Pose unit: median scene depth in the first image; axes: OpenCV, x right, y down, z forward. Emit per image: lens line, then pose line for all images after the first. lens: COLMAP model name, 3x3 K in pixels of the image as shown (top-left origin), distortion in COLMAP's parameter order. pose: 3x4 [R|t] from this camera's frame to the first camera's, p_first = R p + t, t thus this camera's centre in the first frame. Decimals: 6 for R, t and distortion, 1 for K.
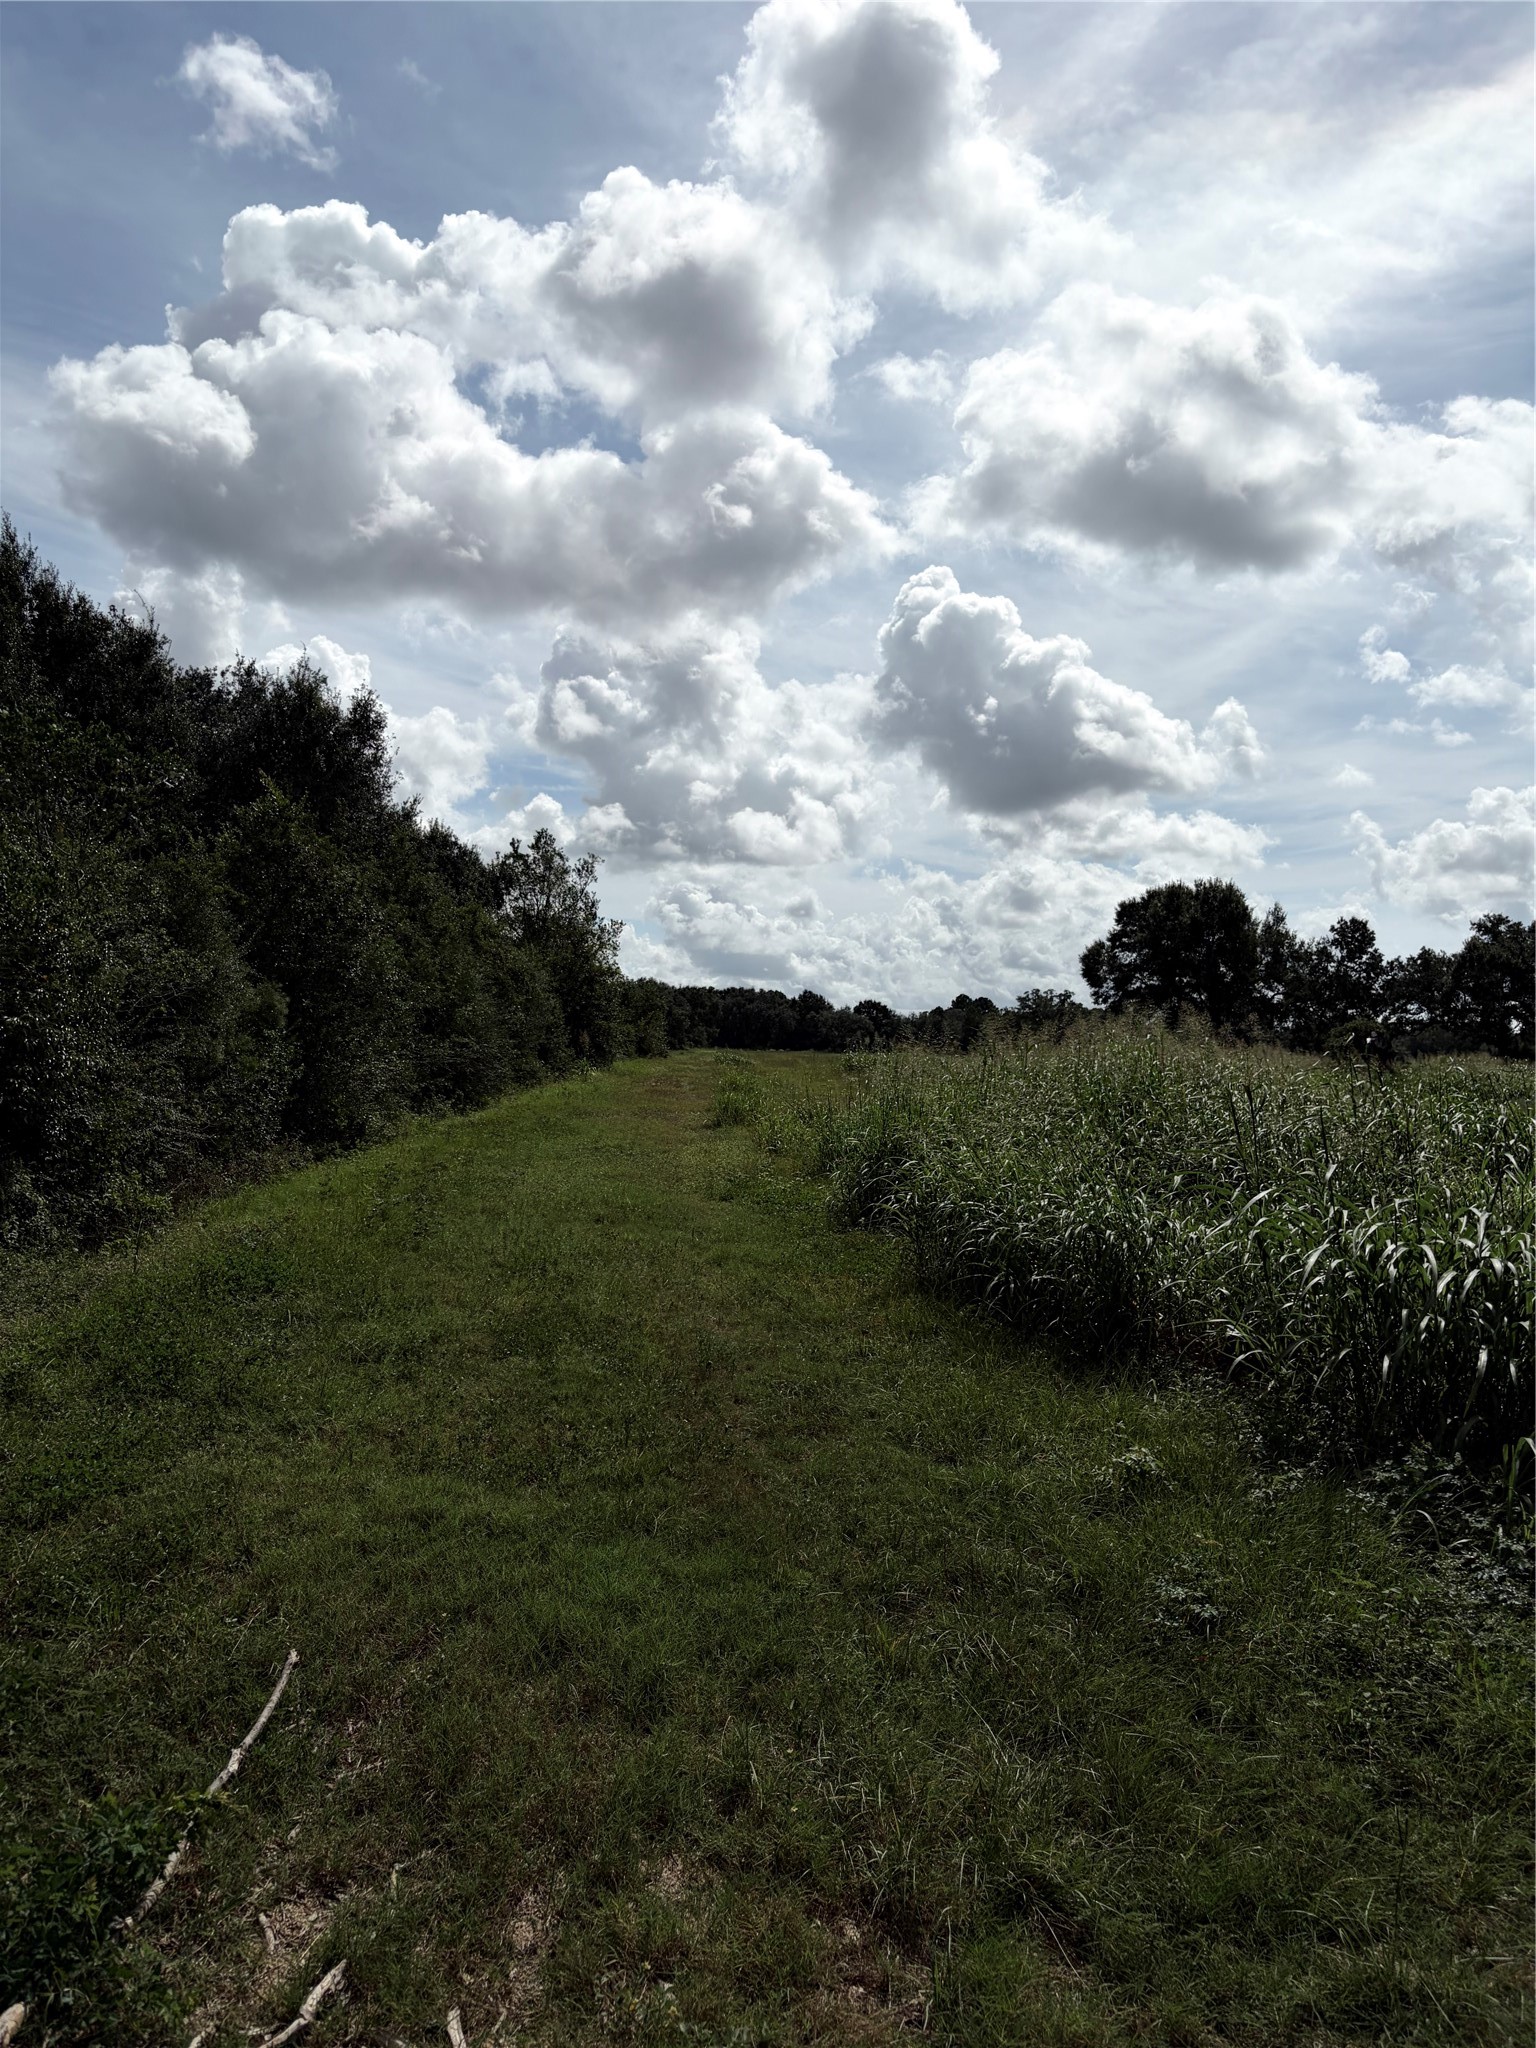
lens RADIAL K [[1535.3, 0, 779.0], [0, 1535.3, 979.9], [0, 0, 1]] dist [0.034333, -0.004772]
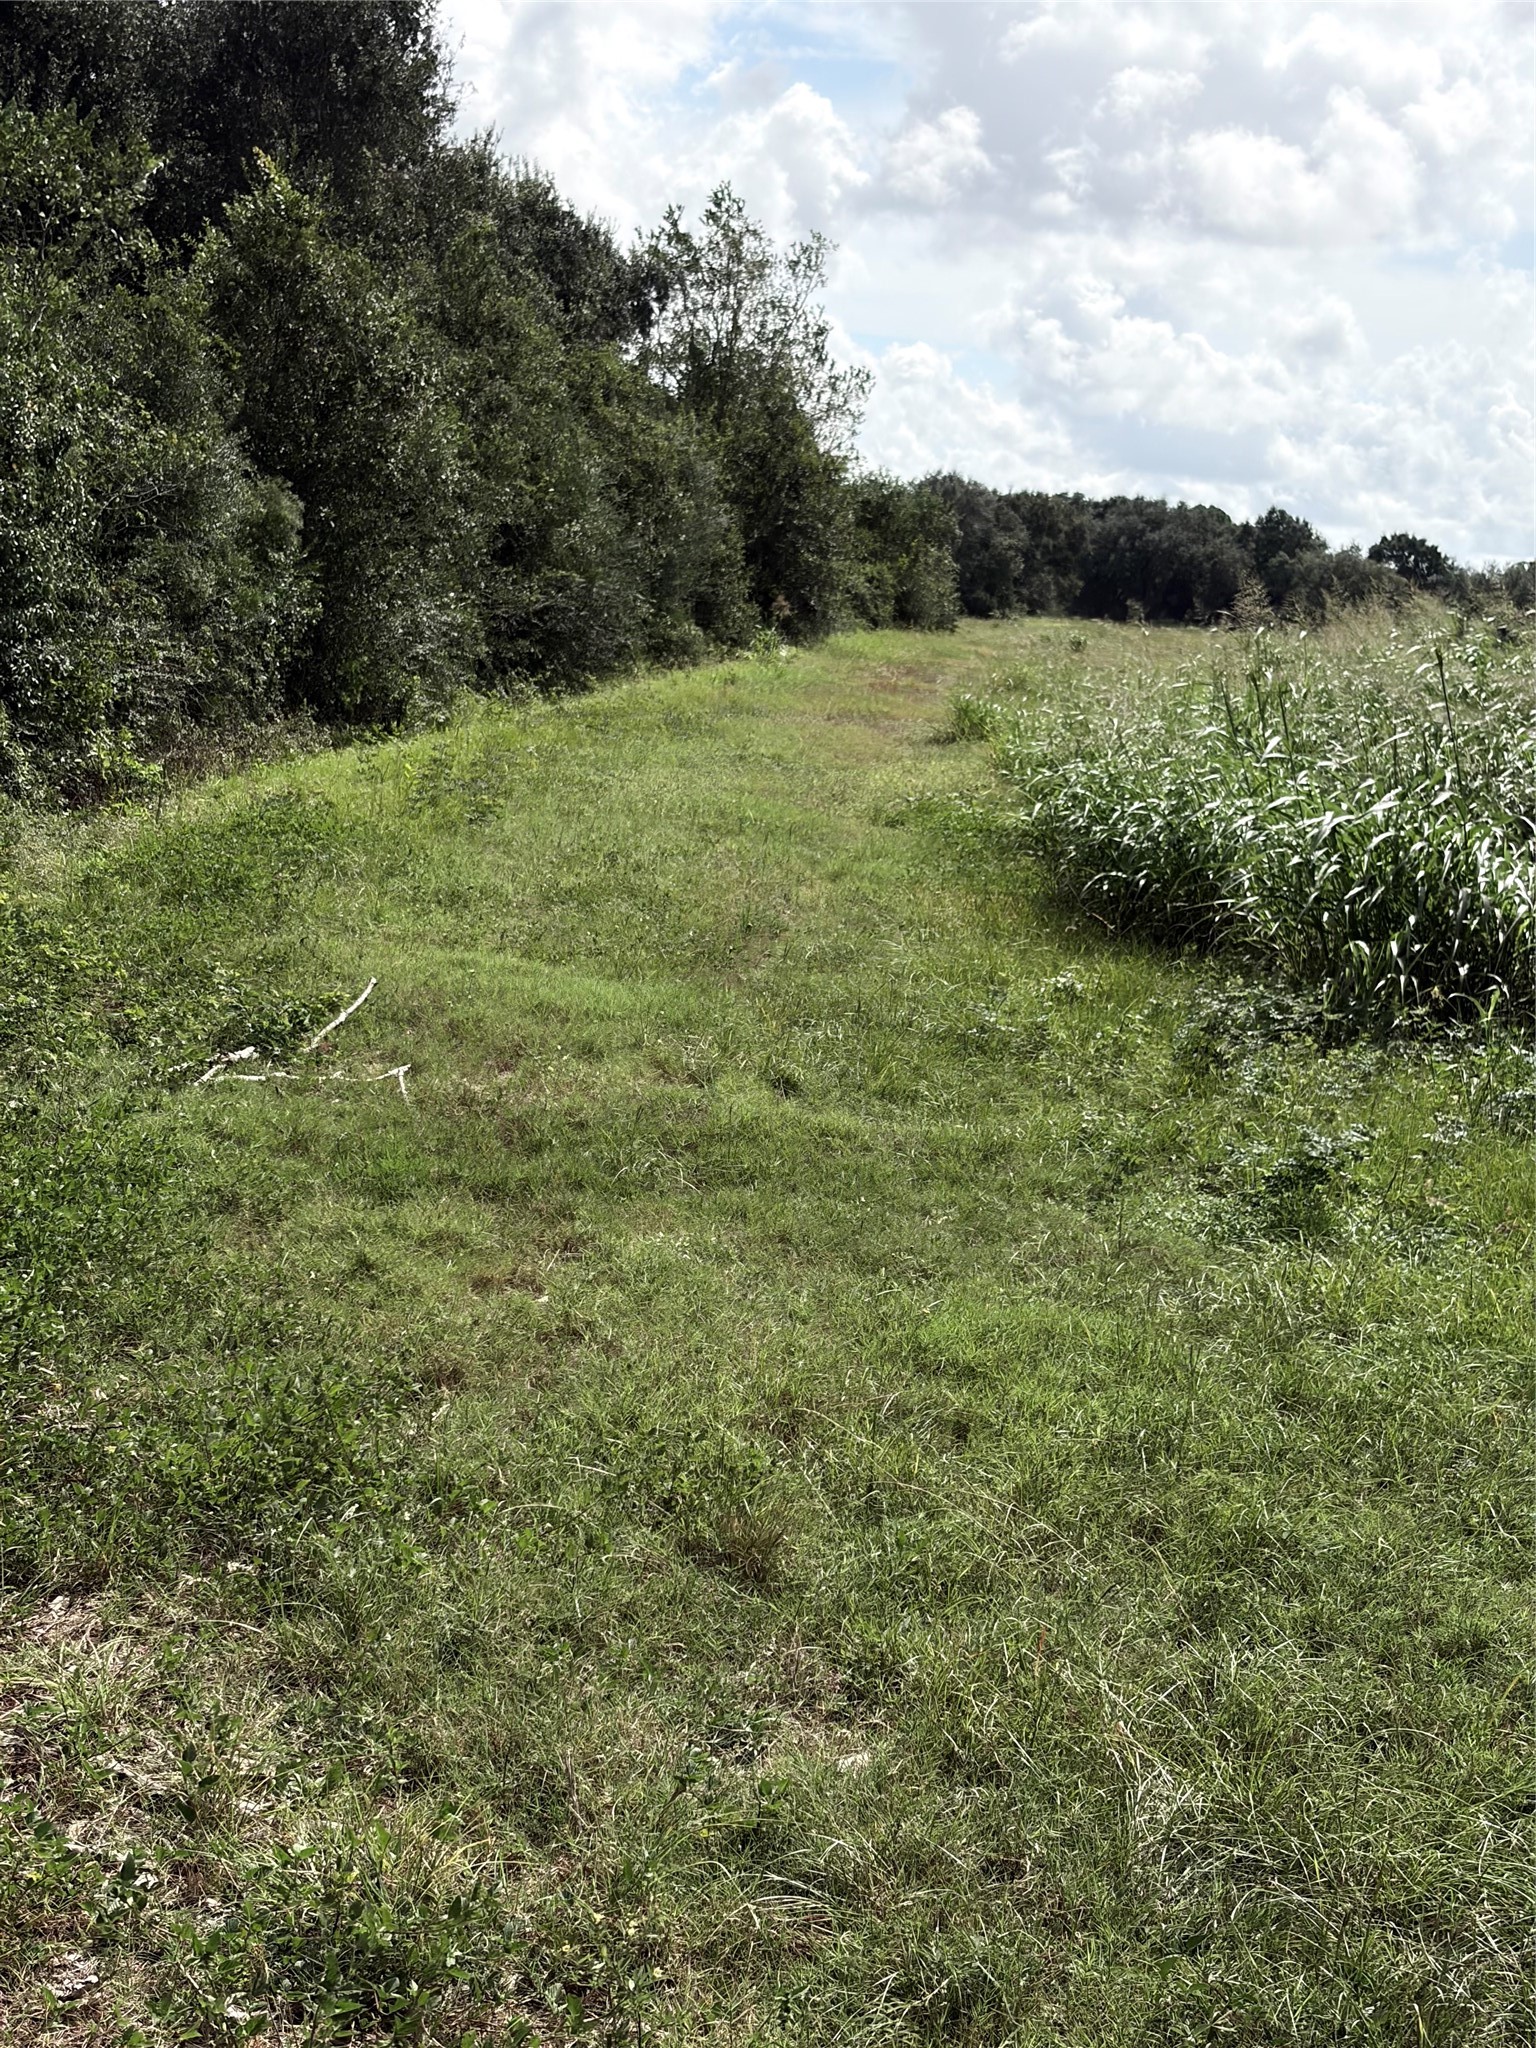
lens RADIAL K [[3258.1, 0, 768.0], [0, 3258.1, 1024.0], [0, 0, 1]] dist [0.512544, -5.634910]
pose [[0.987481, 0.072033, -0.140328, 0.066087], [-0.047492, 0.984131, 0.170973, -0.012979], [0.150417, -0.162168, 0.975231, -0.266133]]
